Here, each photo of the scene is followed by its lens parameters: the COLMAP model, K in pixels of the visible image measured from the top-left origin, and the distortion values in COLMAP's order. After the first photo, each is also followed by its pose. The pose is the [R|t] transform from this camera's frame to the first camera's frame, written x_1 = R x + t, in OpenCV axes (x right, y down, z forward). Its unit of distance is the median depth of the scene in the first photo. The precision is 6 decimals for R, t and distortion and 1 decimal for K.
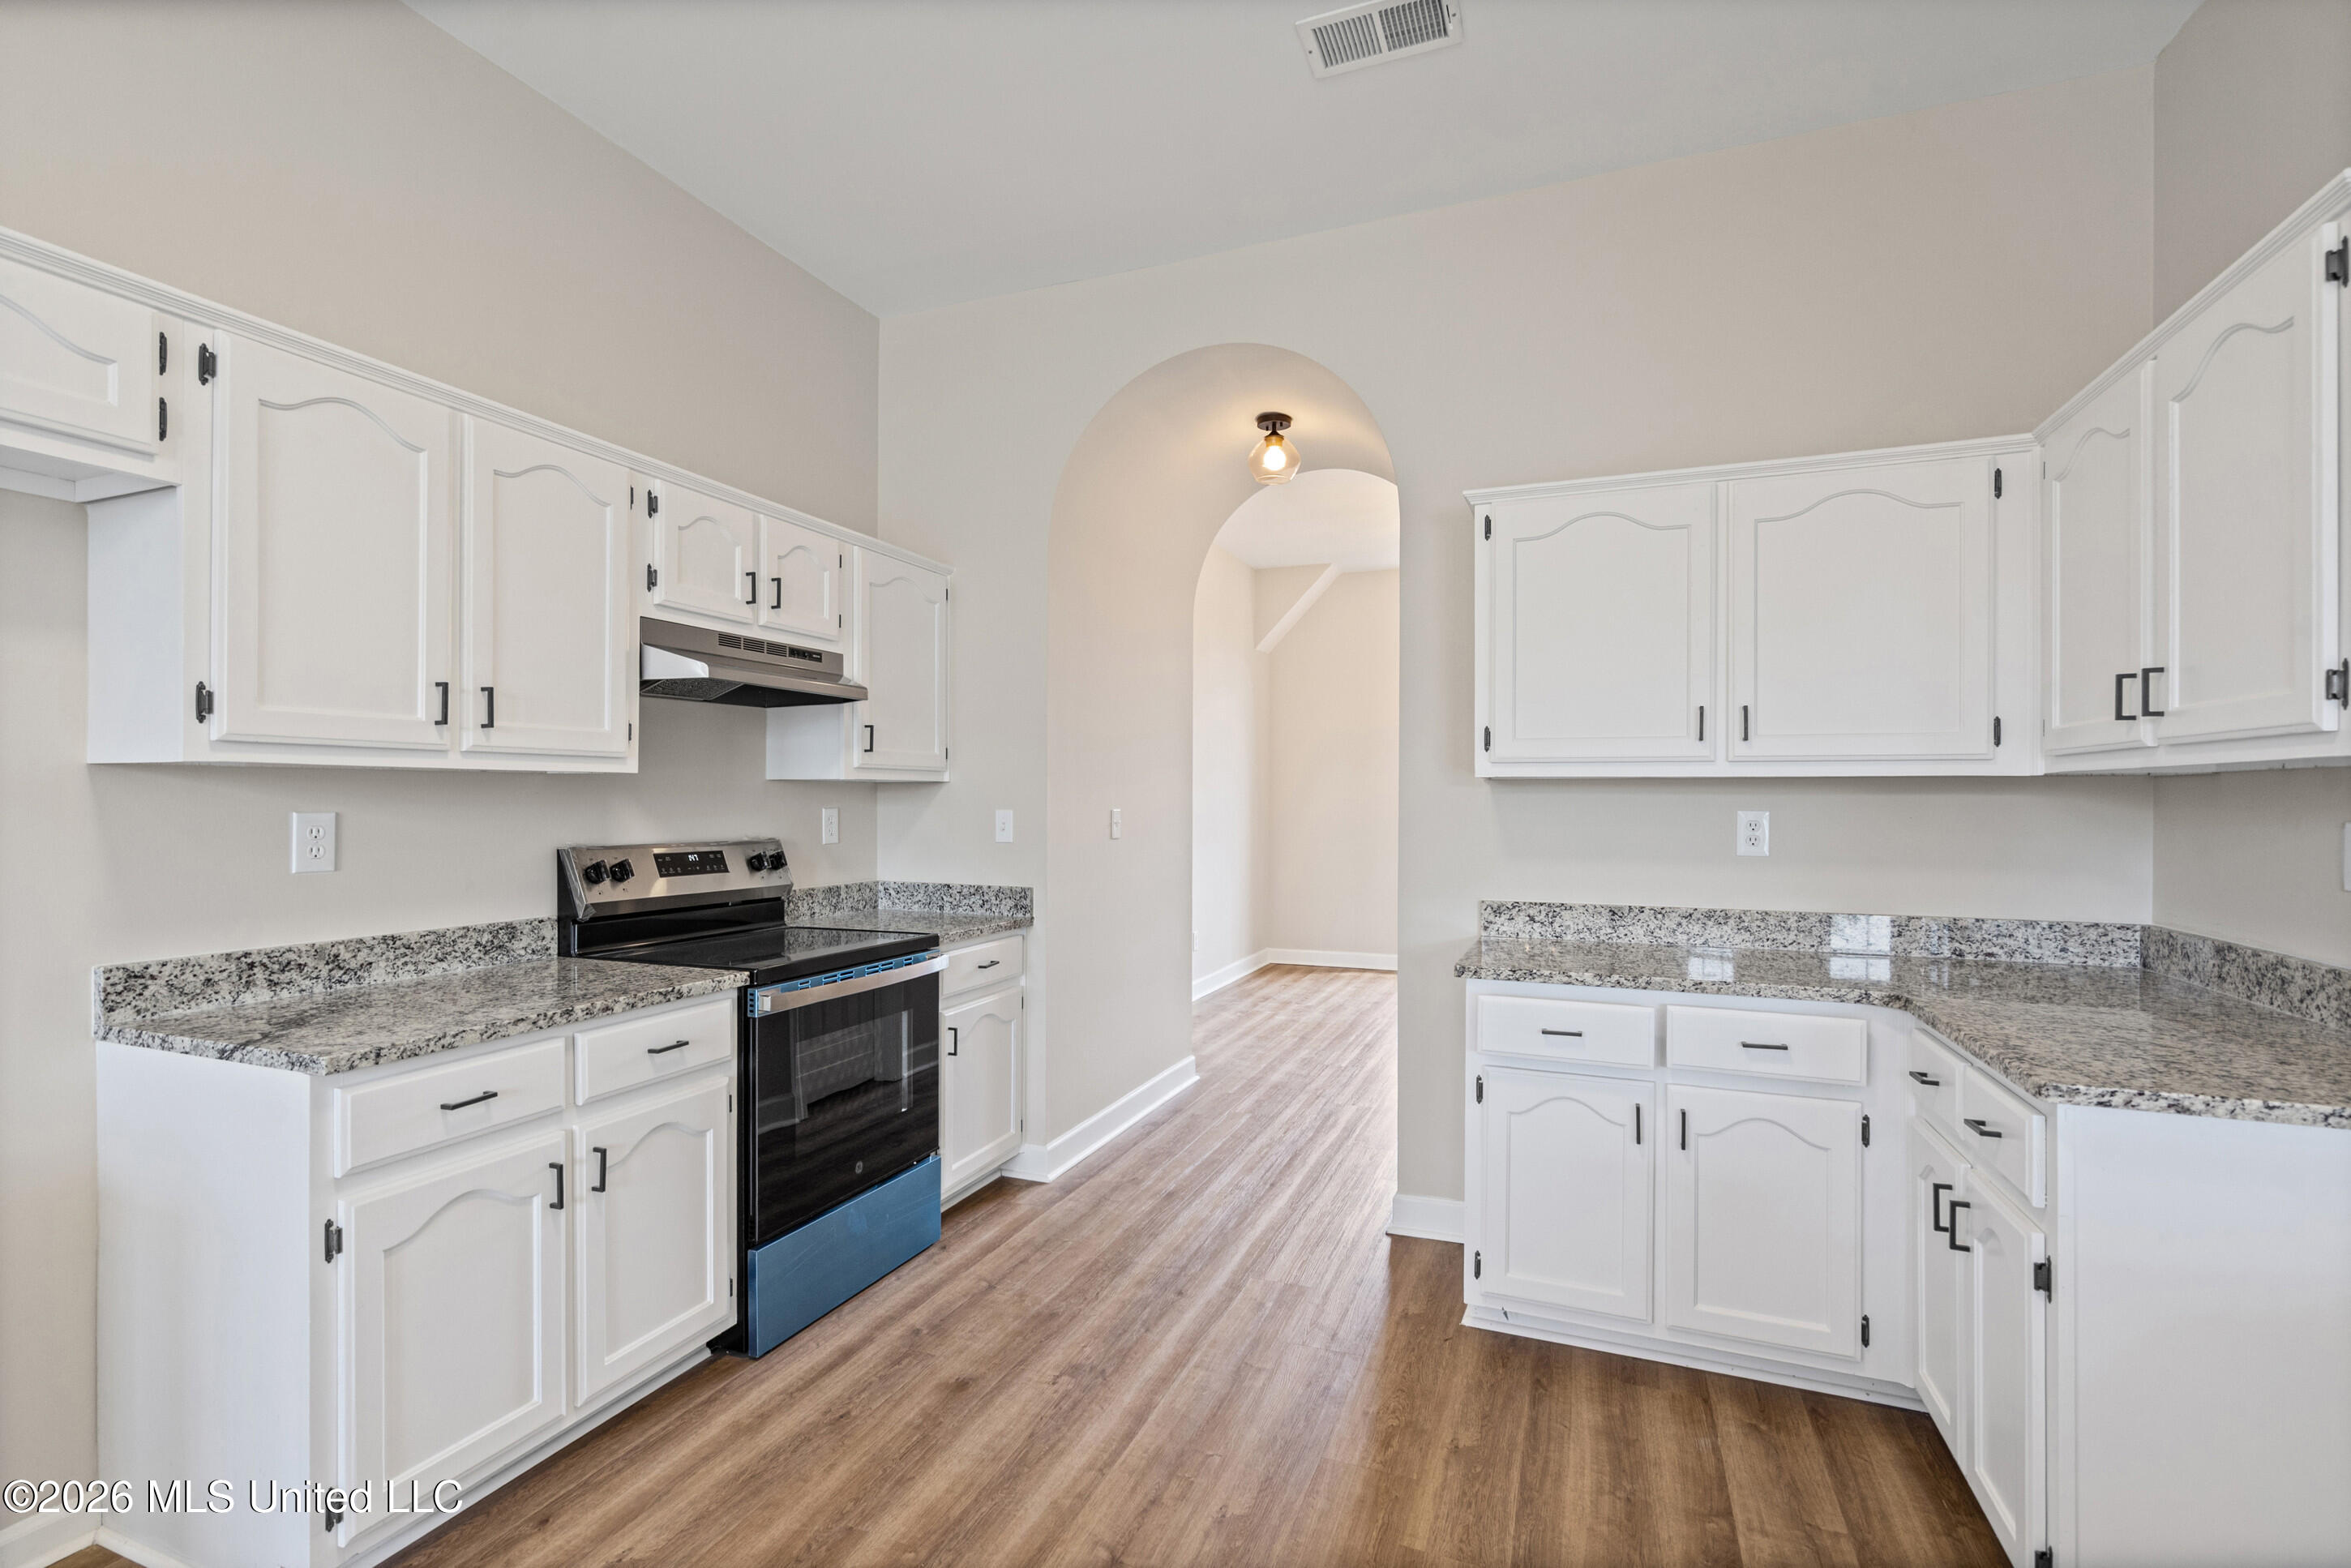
lens RADIAL K [[1061.8, 0, 1167.8], [0, 1061.8, 794.7], [0, 0, 1]] dist [-0.000962, -0.000046]
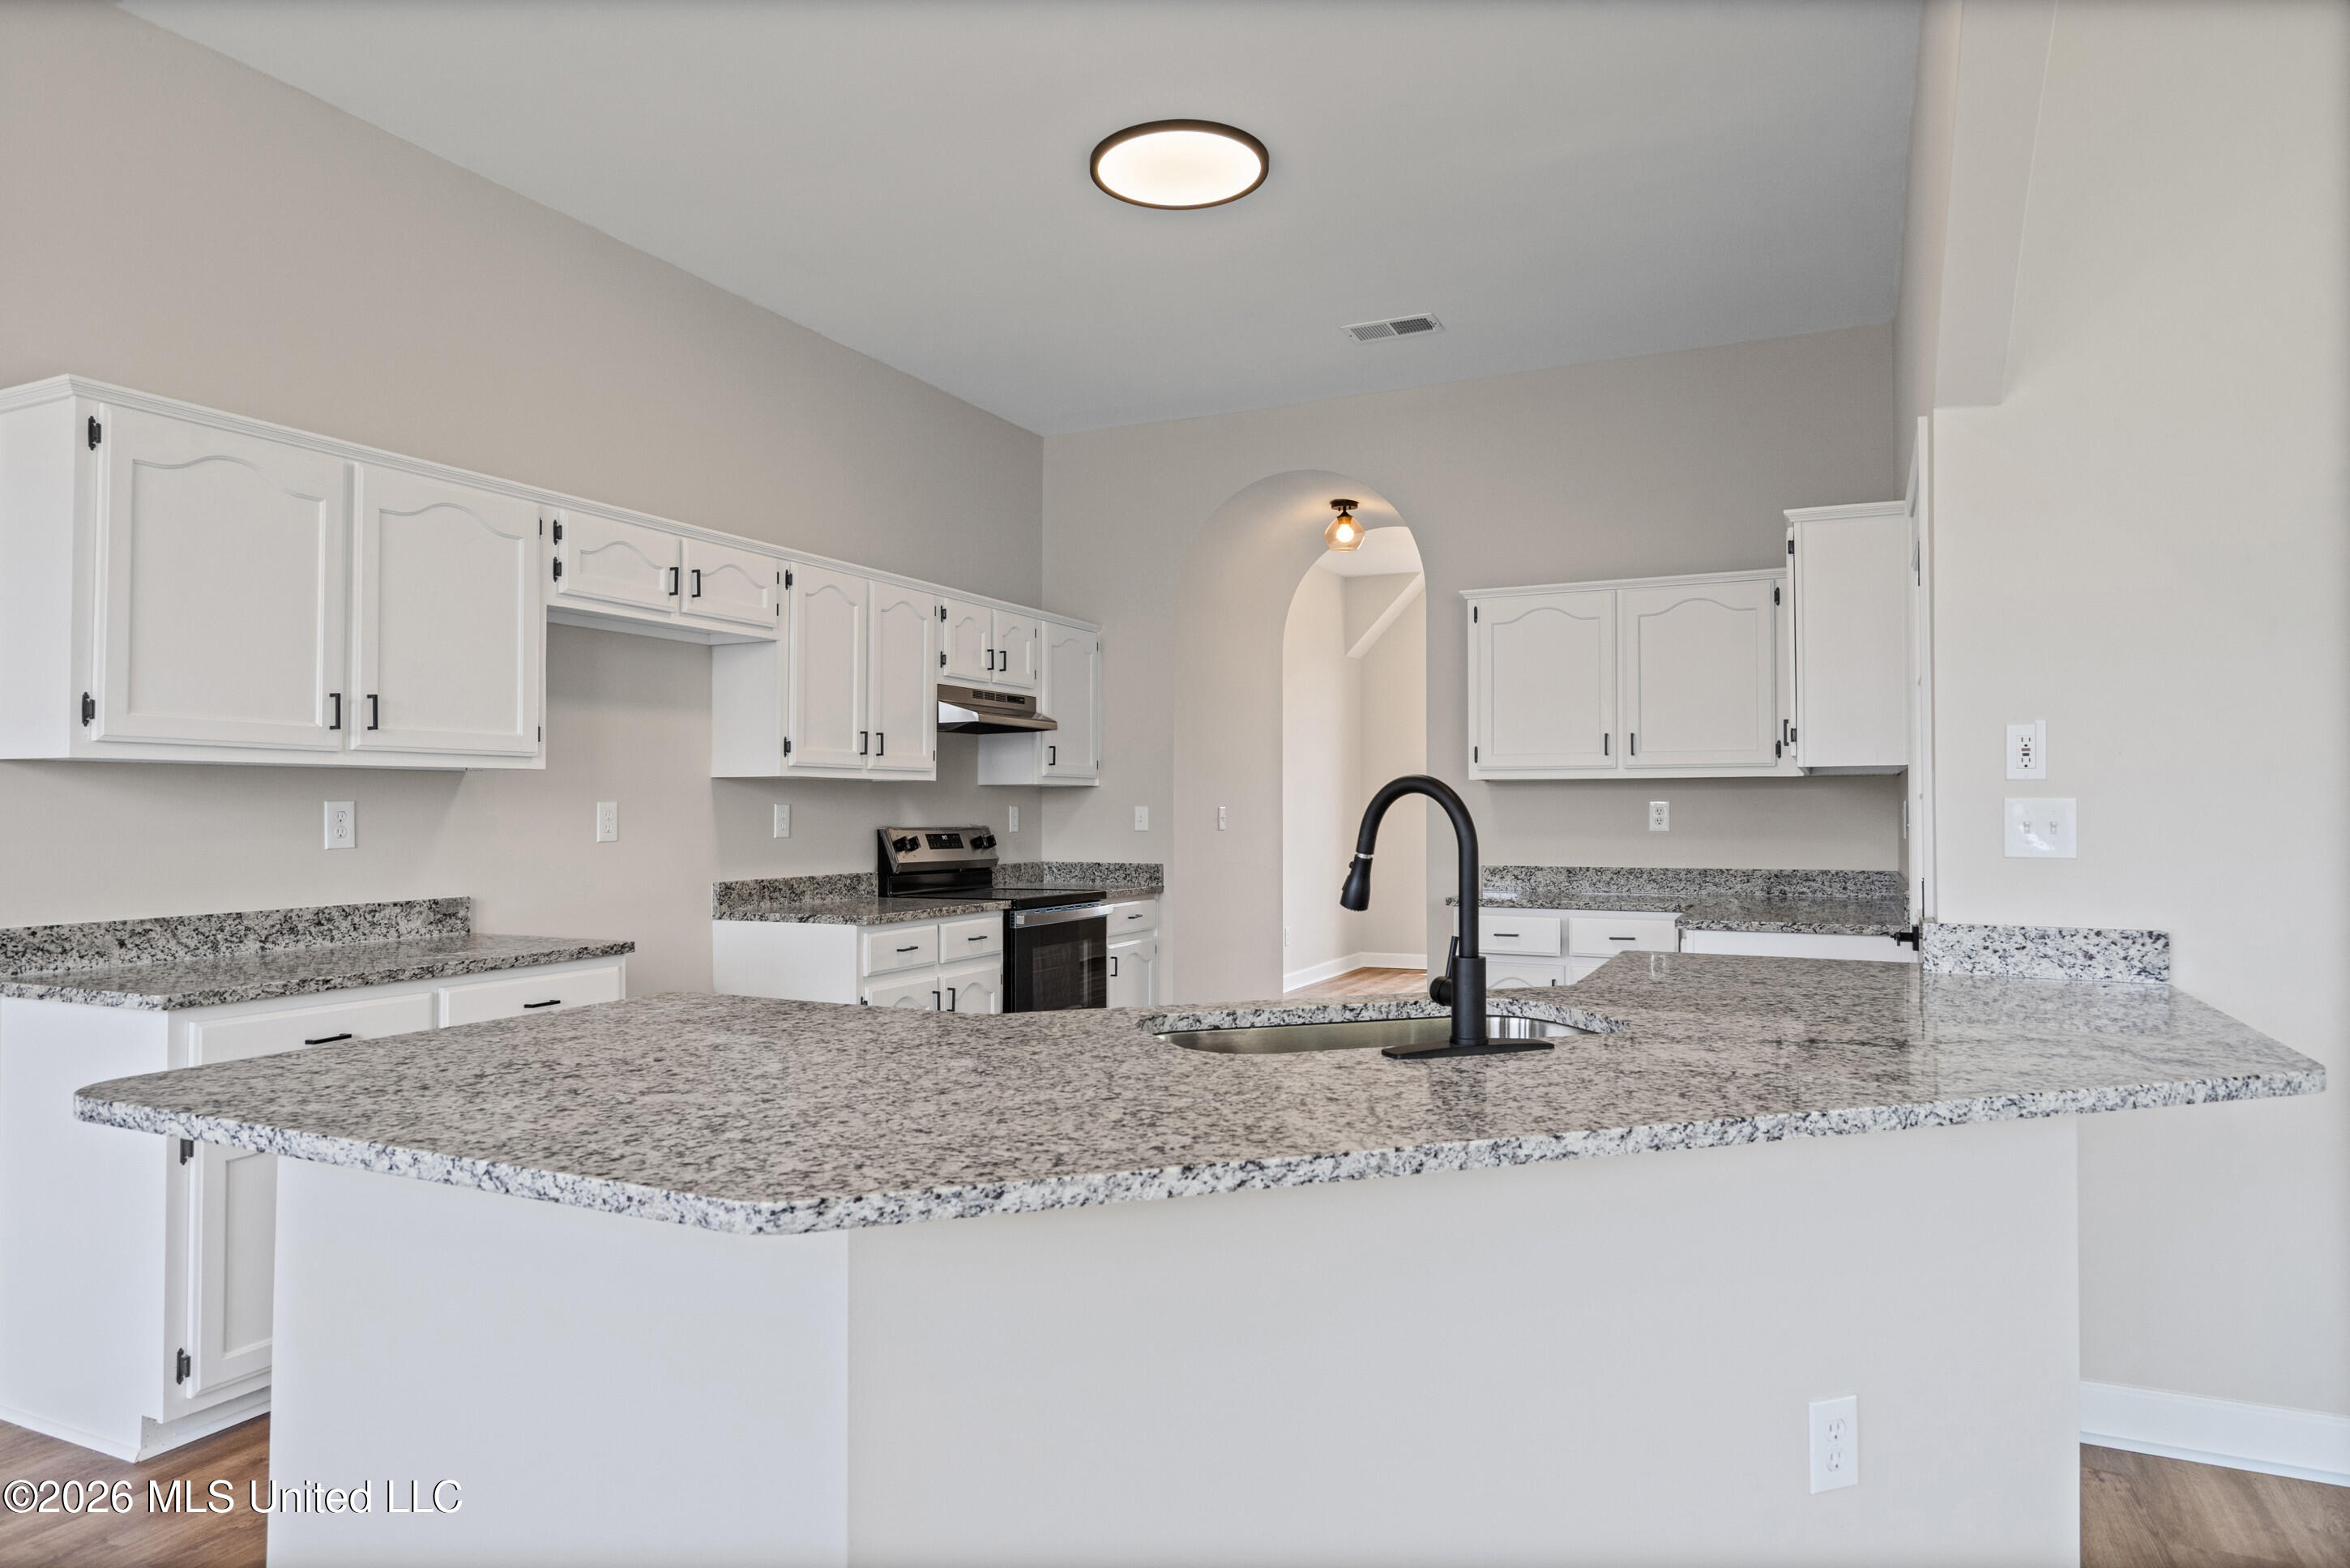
lens RADIAL K [[1416.6, 0, 1175.0], [0, 1416.6, 784.0], [0, 0, 1]] dist [0.002496, 0.000834]
pose [[0.998318, -0.006341, -0.057631, -0.010733], [0.005409, 0.999852, -0.016311, 0.019605], [0.057726, 0.015972, 0.998205, -1.021849]]
